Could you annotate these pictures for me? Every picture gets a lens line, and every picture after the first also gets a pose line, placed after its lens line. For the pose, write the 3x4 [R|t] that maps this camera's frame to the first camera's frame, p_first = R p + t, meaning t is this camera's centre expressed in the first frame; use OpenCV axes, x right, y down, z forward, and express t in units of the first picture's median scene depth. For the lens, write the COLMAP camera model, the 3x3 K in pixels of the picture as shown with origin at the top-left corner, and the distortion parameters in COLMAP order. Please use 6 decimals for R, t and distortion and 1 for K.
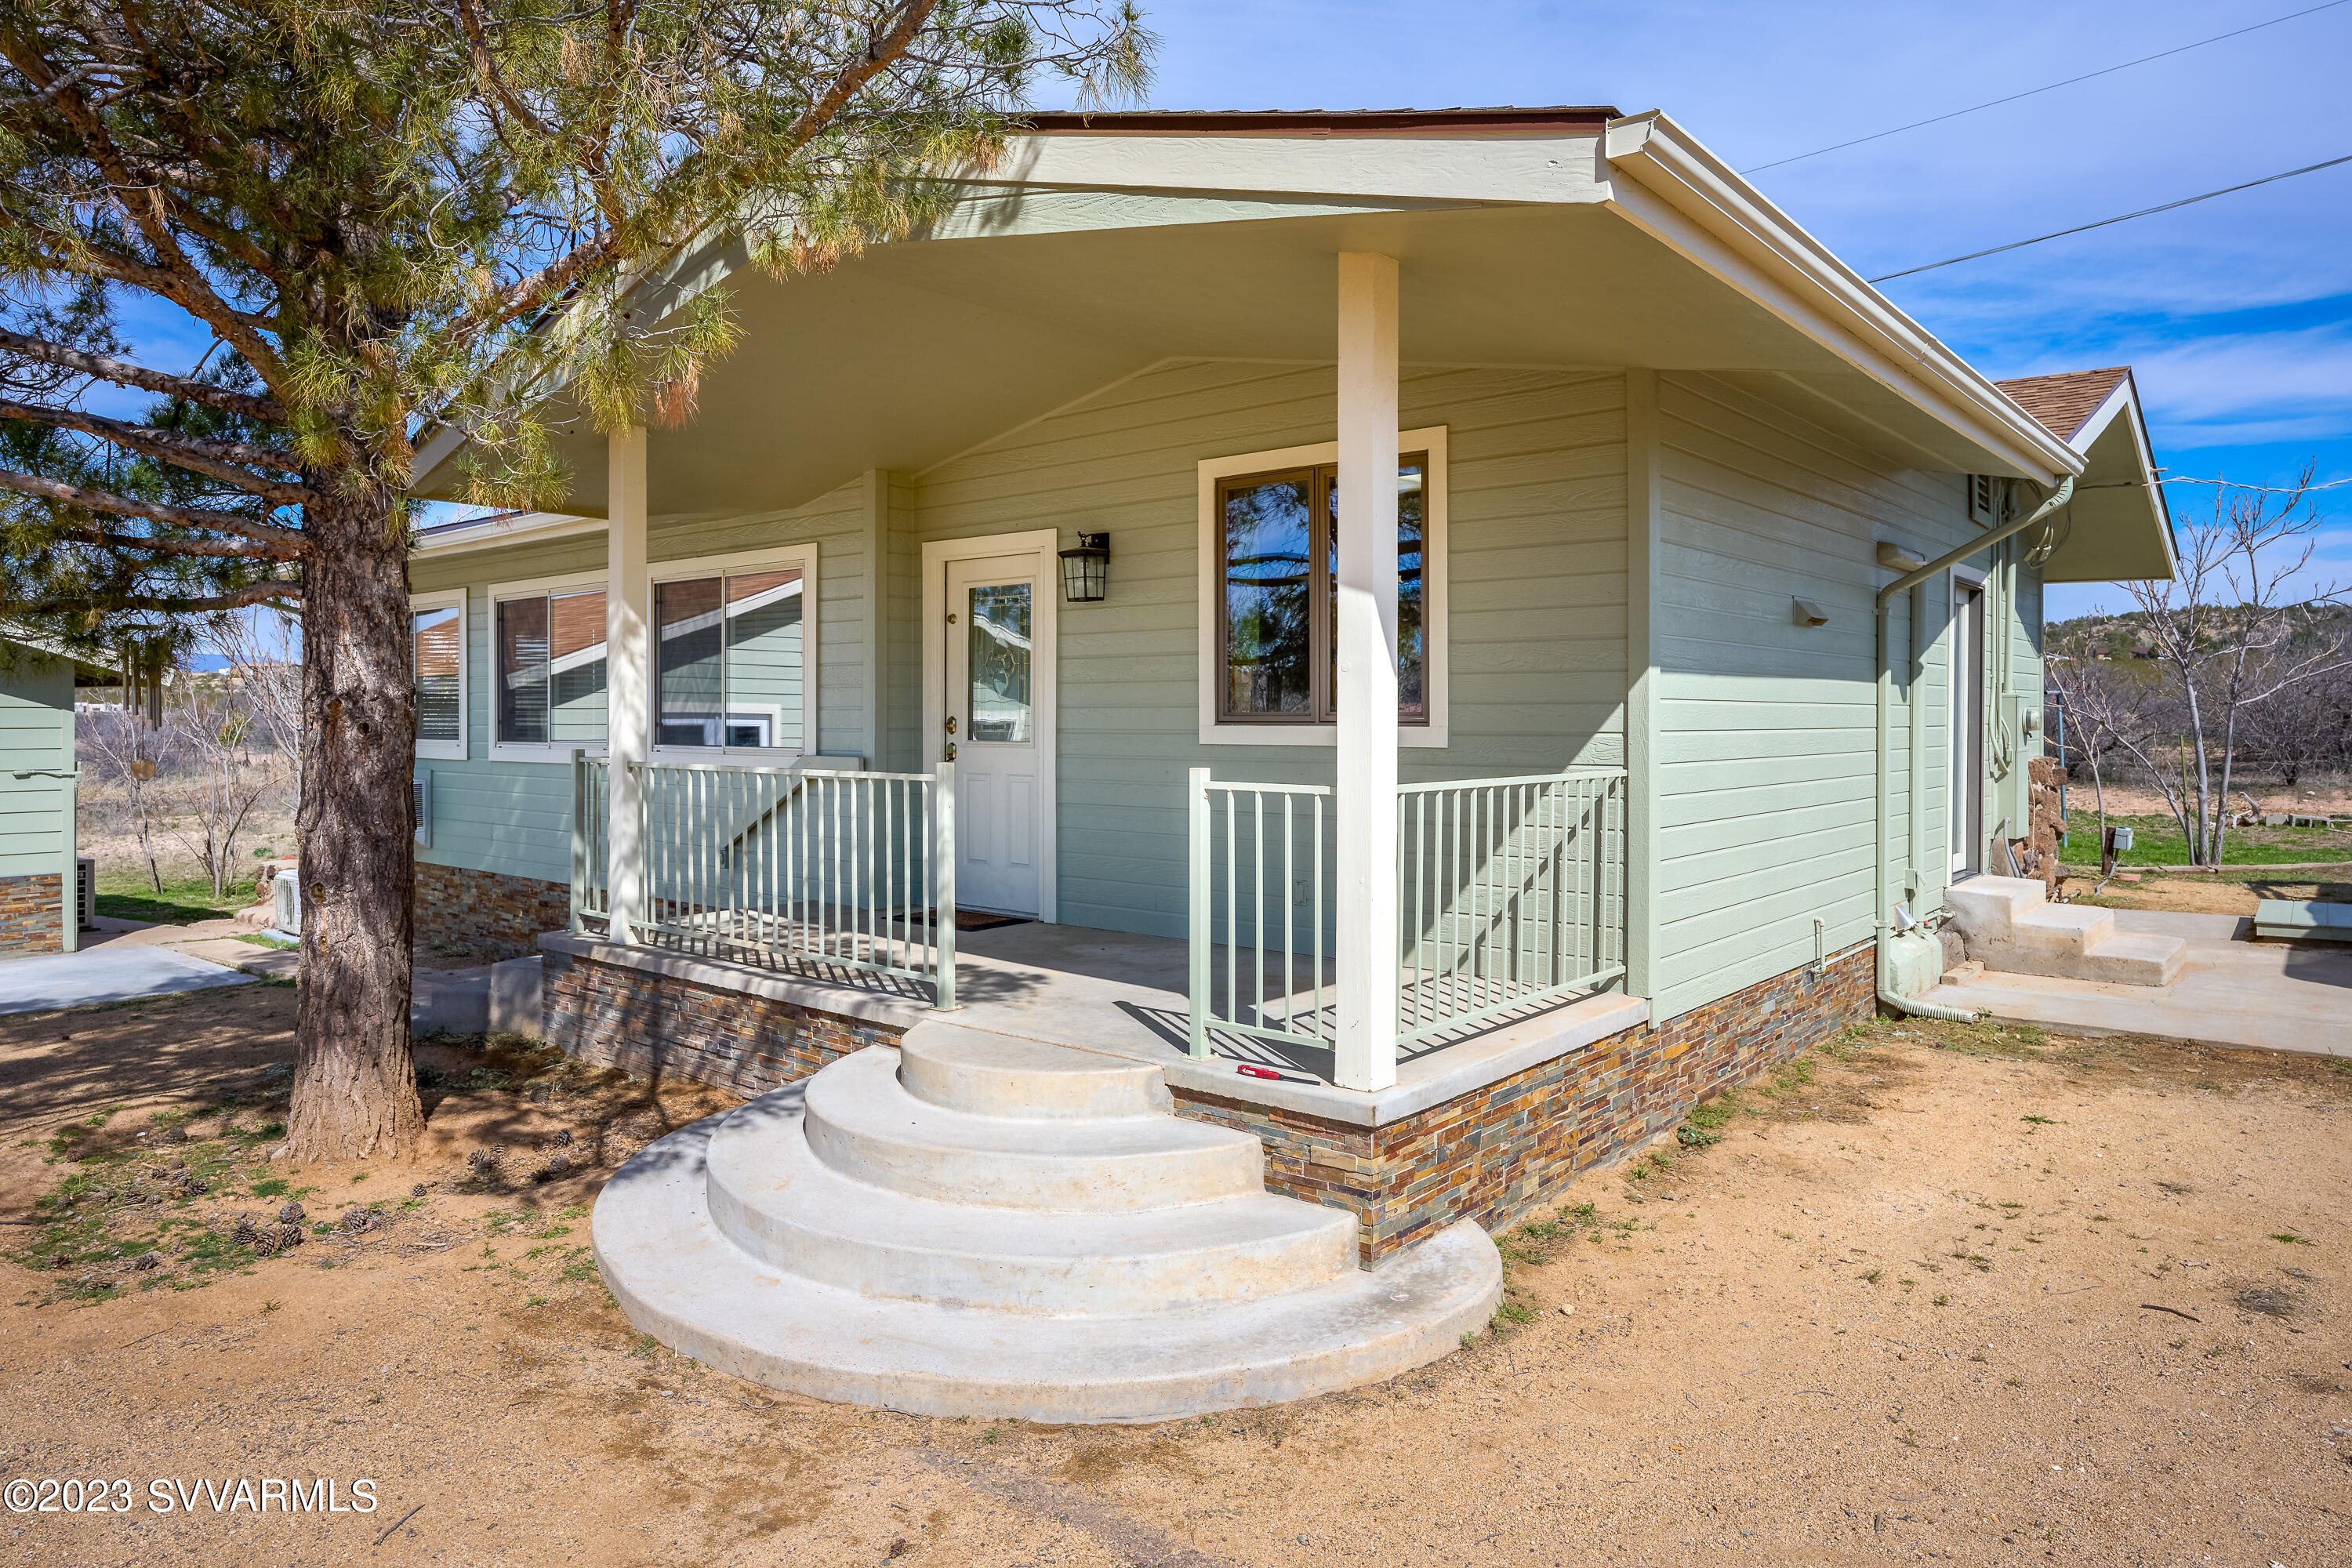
lens RADIAL K [[1510.1, 0, 1229.0], [0, 1510.1, 698.2], [0, 0, 1]] dist [-0.021509, 0.023522]
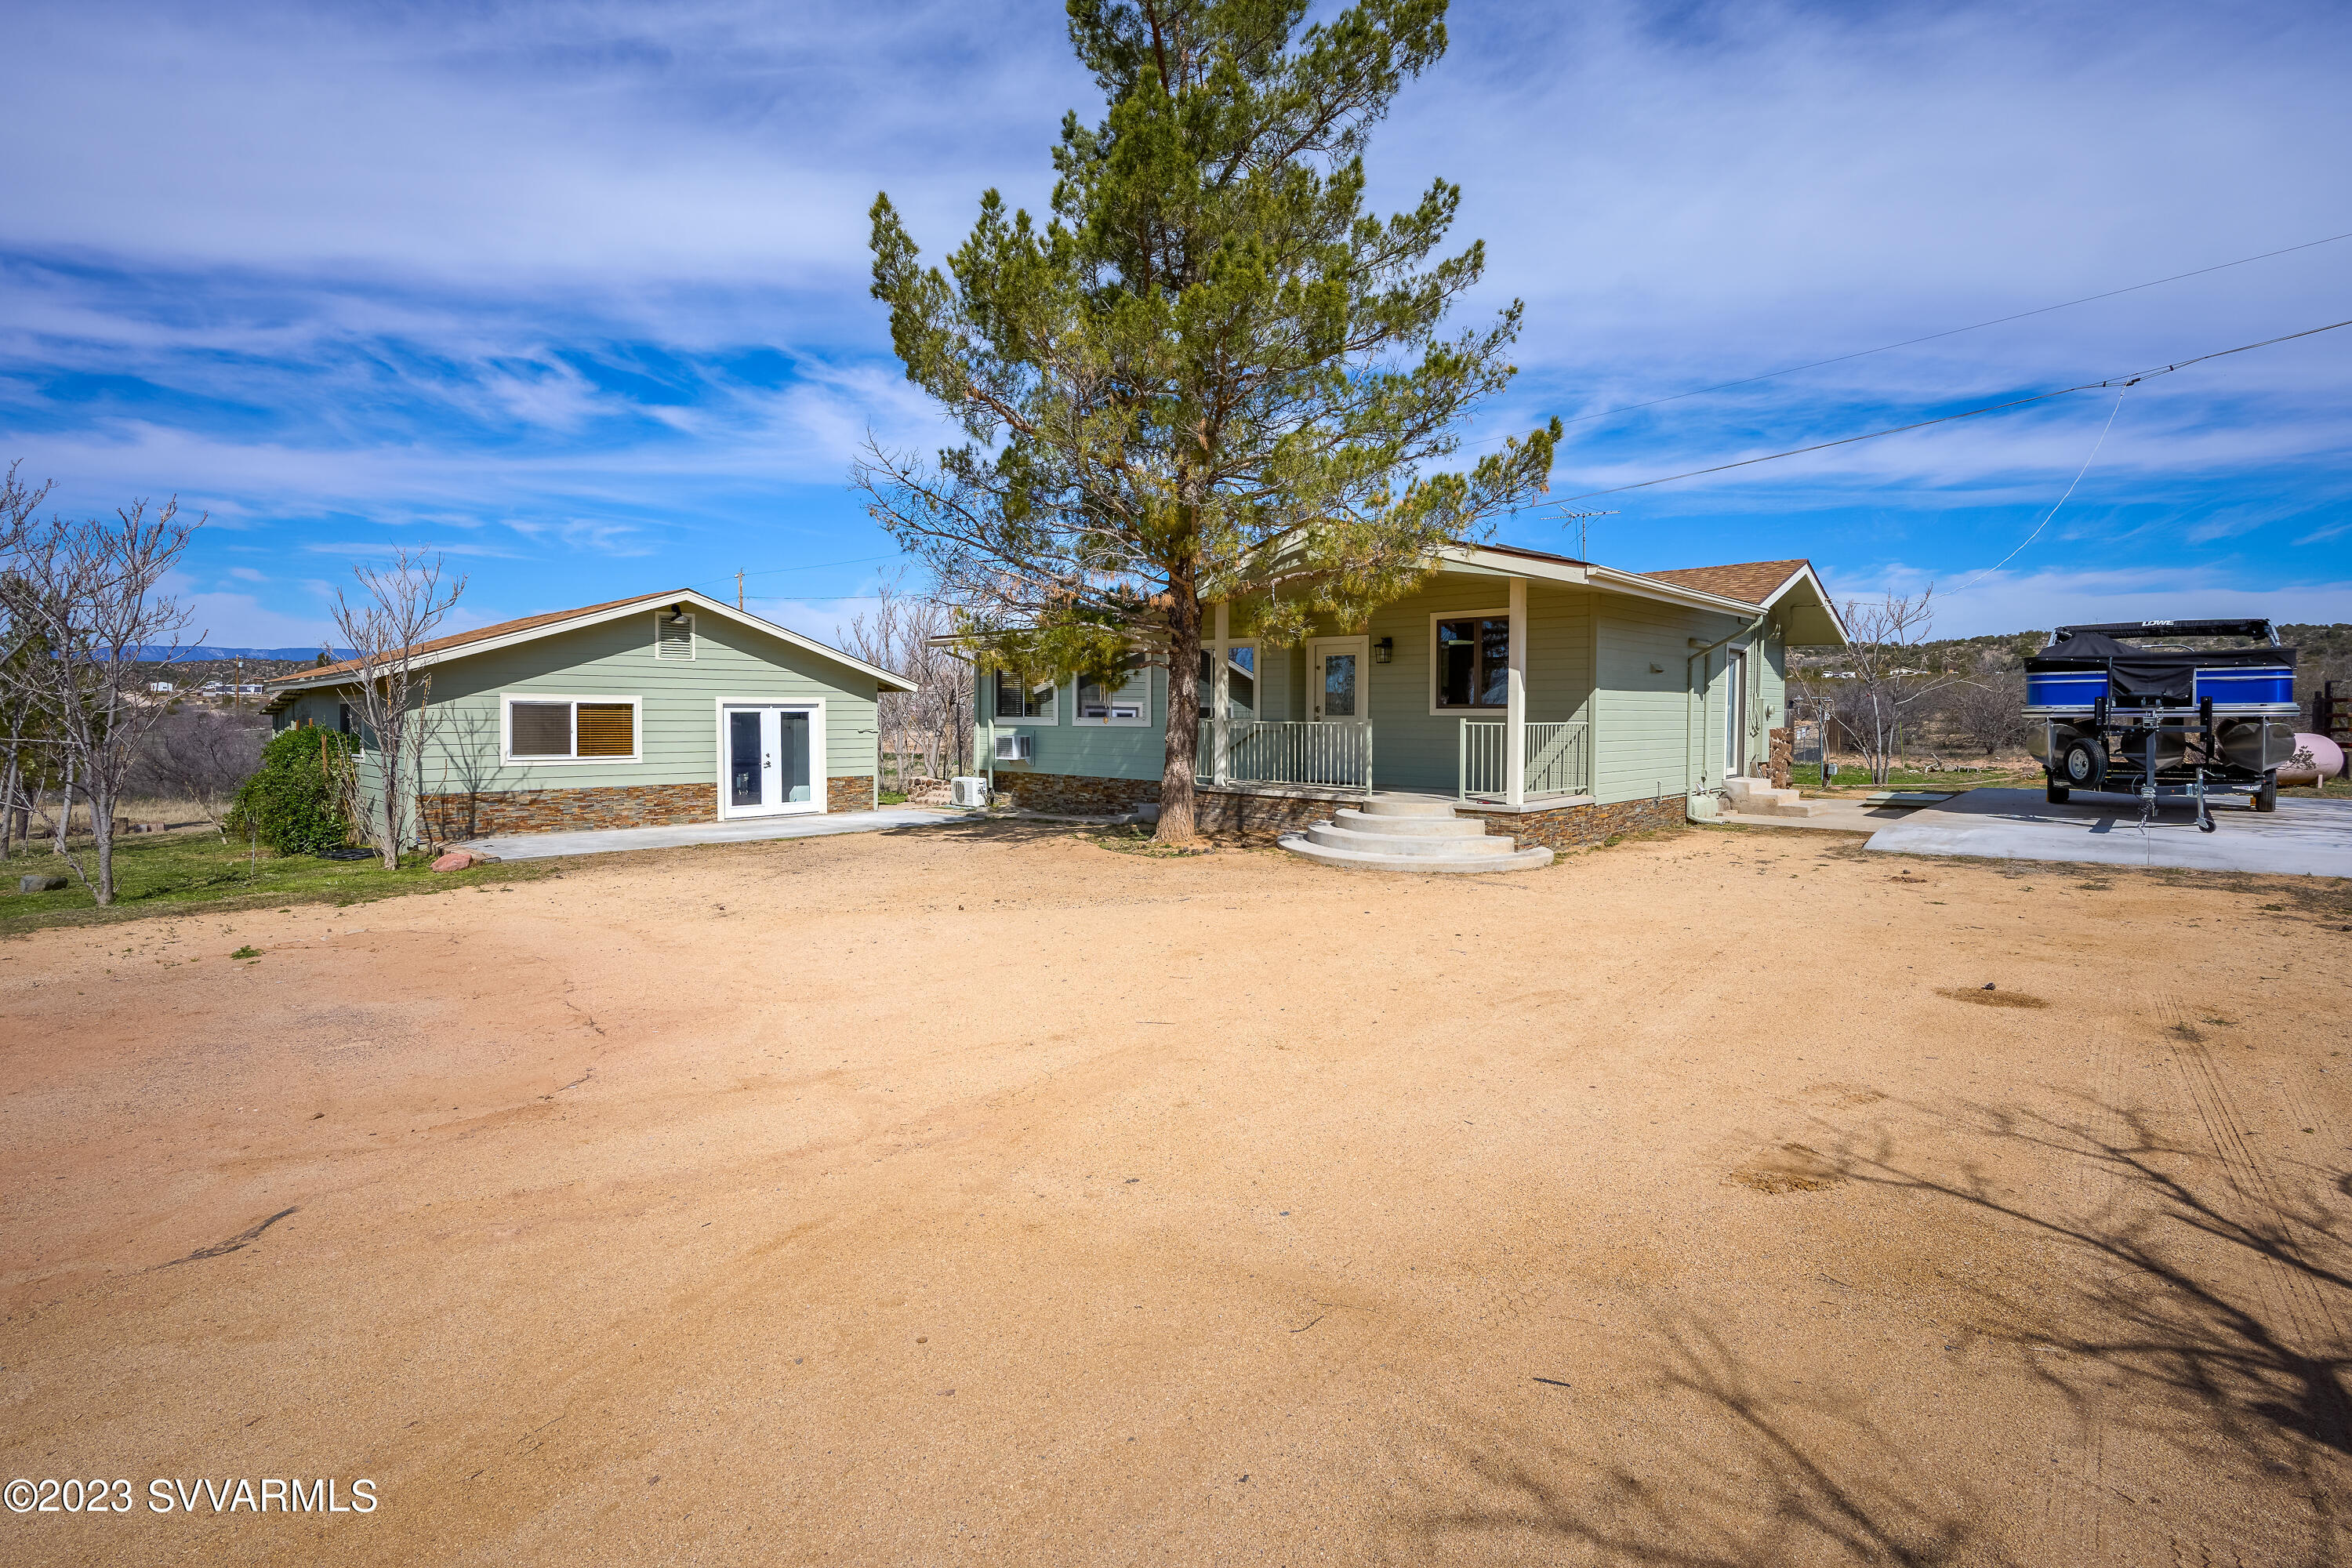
lens RADIAL K [[1101.3, 0, 1185.1], [0, 1101.3, 731.4], [0, 0, 1]] dist [-0.003167, 0.002720]
pose [[0.996514, 0.004568, -0.083301, -0.286372], [-0.002376, 0.999649, 0.026399, 0.007128], [0.083393, -0.026109, 0.996175, -1.014184]]
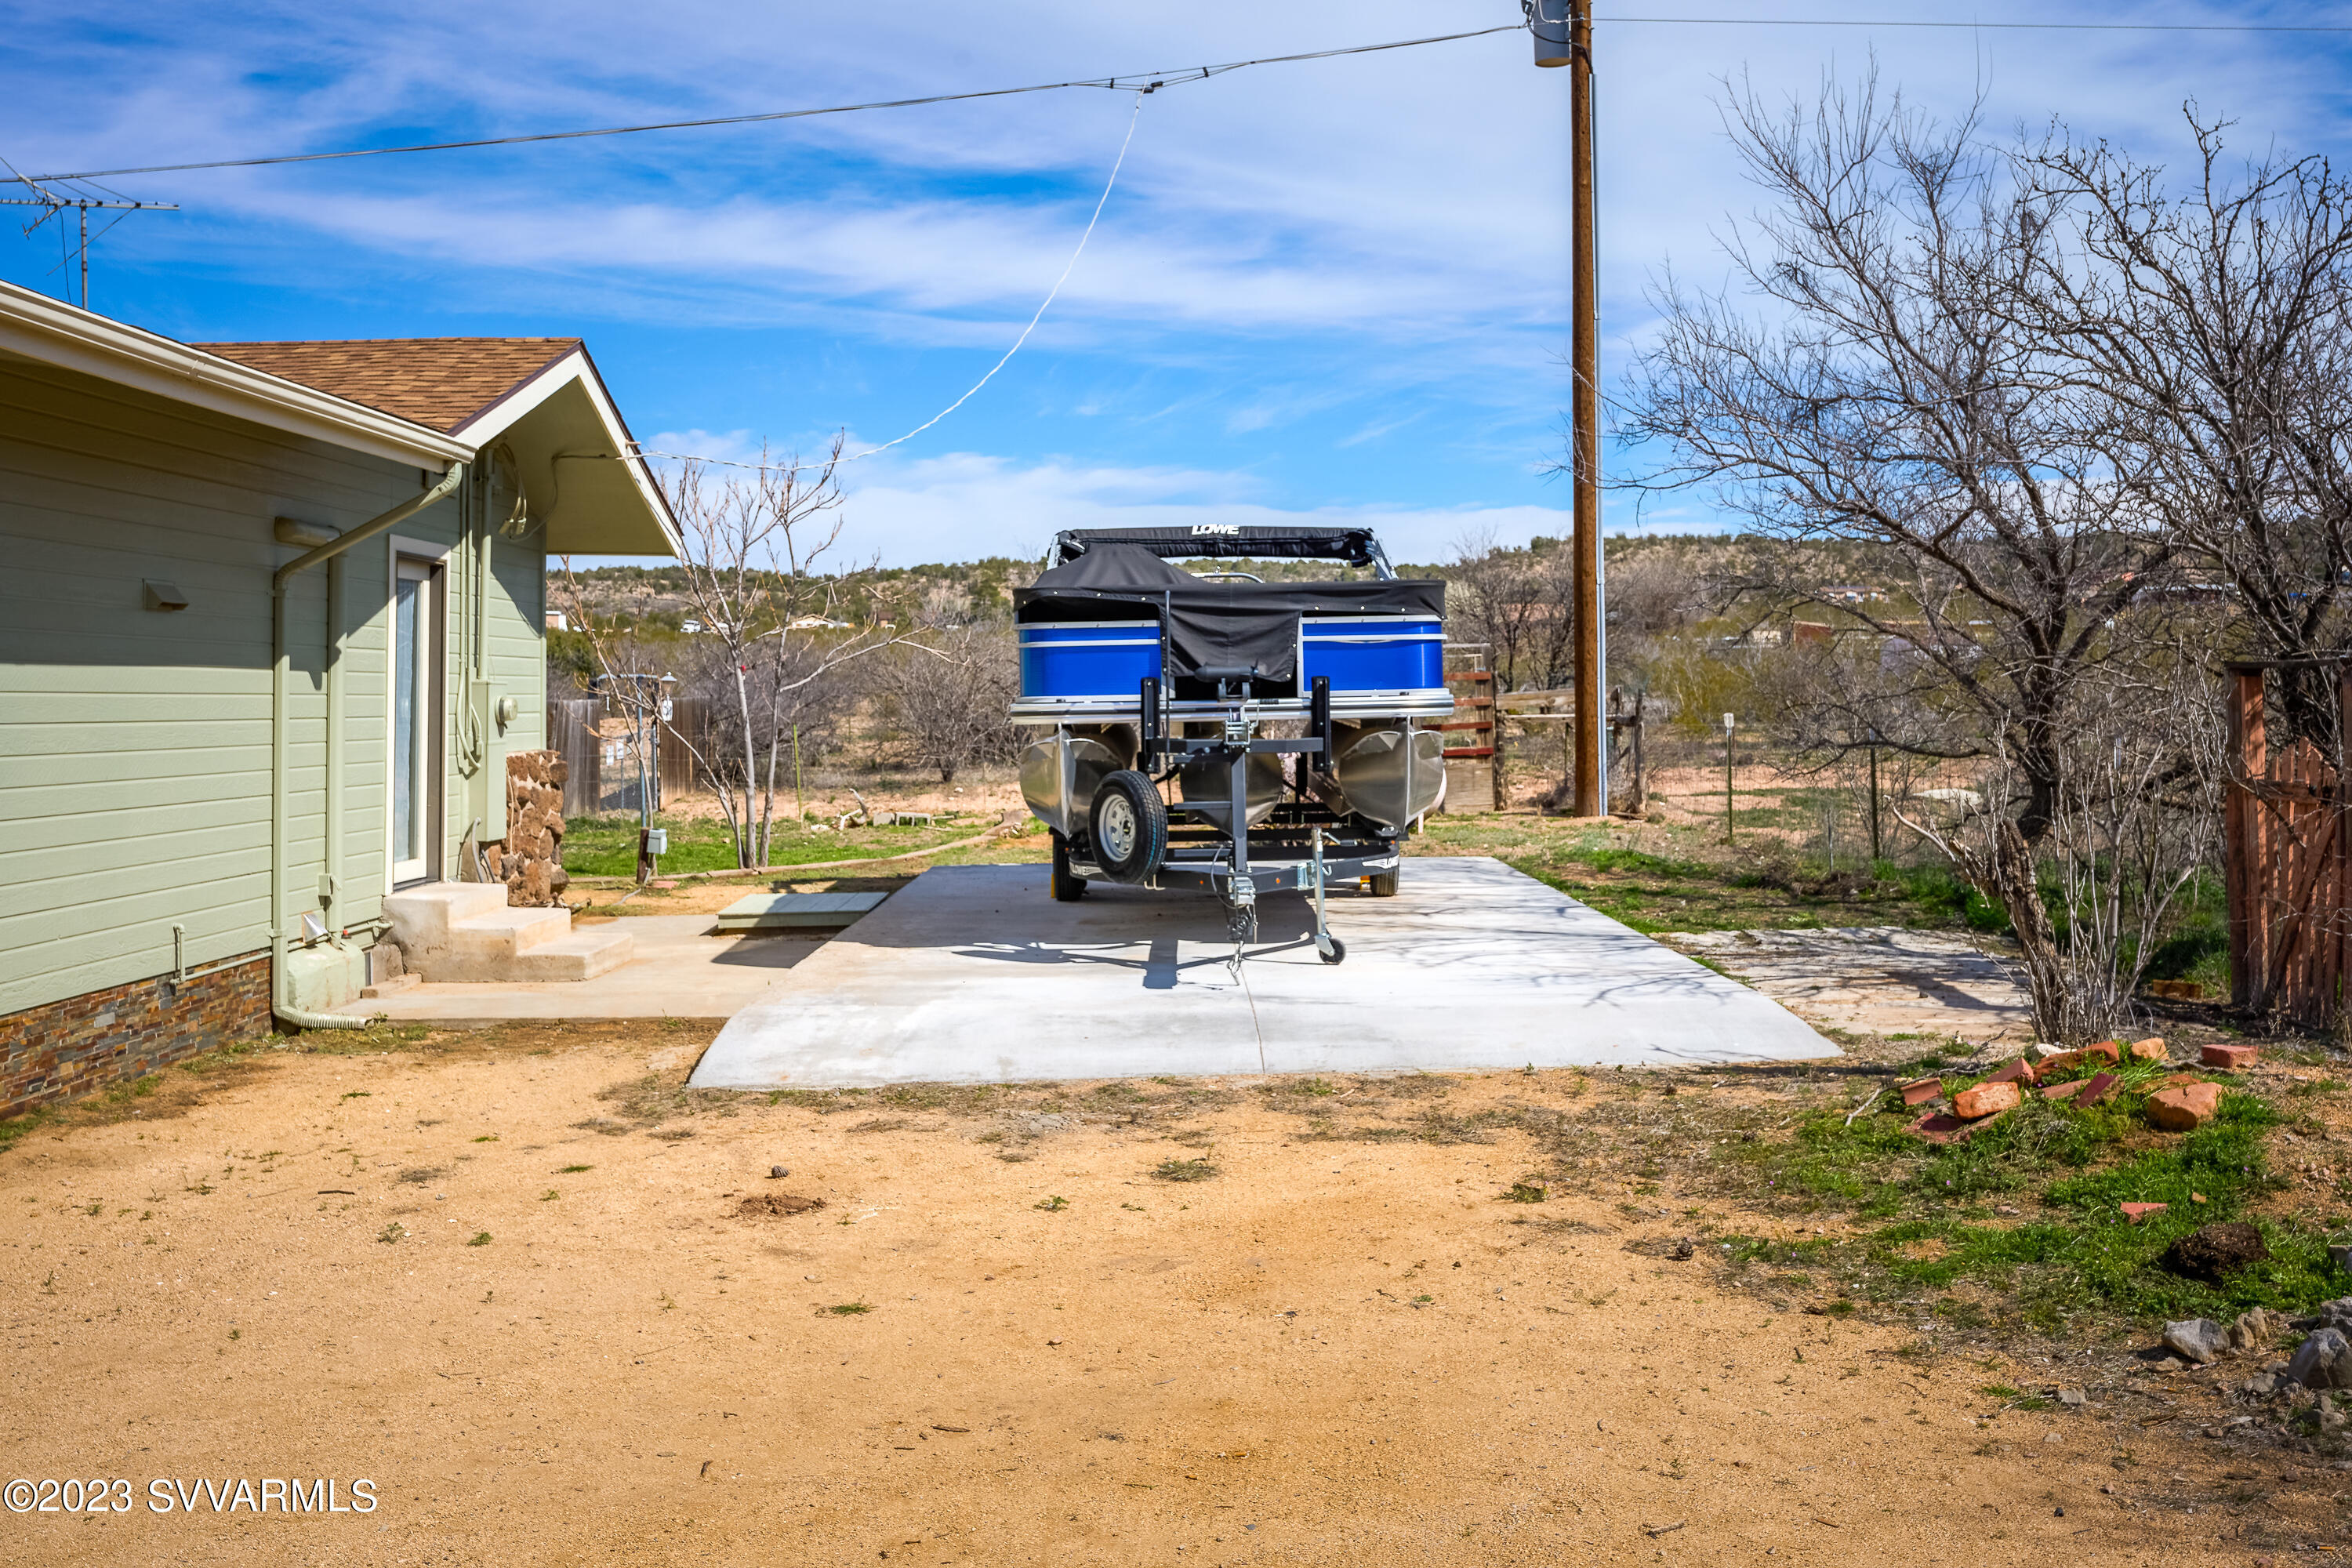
lens RADIAL K [[2325.9, 0, 1167.6], [0, 2325.9, 632.3], [0, 0, 1]] dist [0.024093, 0.000000]
pose [[0.798870, 0.010036, 0.601420, 0.009840], [0.002861, 0.999786, -0.020484, -0.002885], [-0.601497, 0.018084, 0.798670, -0.510661]]
